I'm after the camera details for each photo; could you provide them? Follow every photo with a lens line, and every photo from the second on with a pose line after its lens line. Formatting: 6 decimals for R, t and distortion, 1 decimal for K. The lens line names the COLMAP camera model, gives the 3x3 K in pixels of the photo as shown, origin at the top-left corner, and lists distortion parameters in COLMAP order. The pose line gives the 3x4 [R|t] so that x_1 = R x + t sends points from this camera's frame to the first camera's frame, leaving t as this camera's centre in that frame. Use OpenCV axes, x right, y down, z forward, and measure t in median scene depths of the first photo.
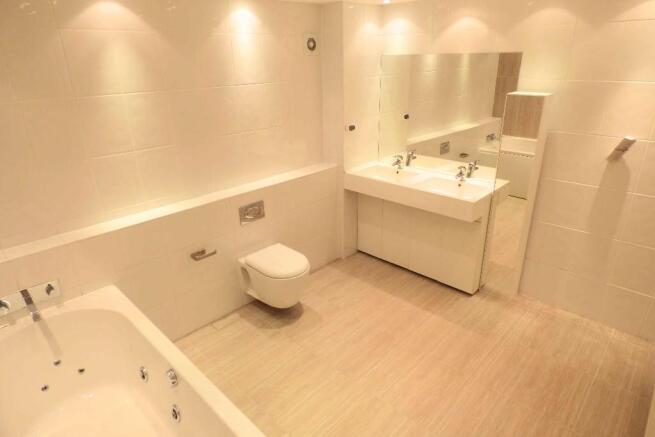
lens RADIAL K [[396.2, 0, 325.3], [0, 396.2, 220.7], [0, 0, 1]] dist [-0.009922, 0.003052]
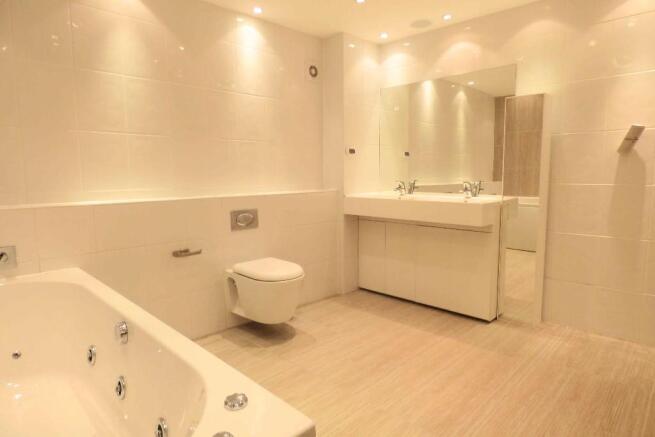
lens RADIAL K [[396.2, 0, 327.2], [0, 396.2, 221.5], [0, 0, 1]] dist [-0.009922, 0.003052]
pose [[0.999844, 0.017037, -0.004642, 0.014069], [-0.017657, 0.961569, -0.273996, 0.241616], [-0.000205, 0.274035, 0.961720, 0.108269]]
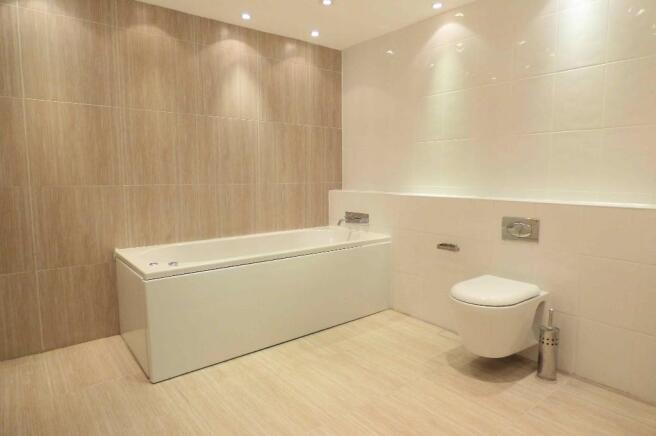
lens RADIAL K [[396.8, 0, 329.3], [0, 396.8, 217.1], [0, 0, 1]] dist [-0.009922, 0.003052]
pose [[-0.128394, 0.131845, -0.982920, 0.637427], [-0.380113, 0.908889, 0.171567, -0.035325], [0.915985, 0.395649, -0.066580, 0.719801]]
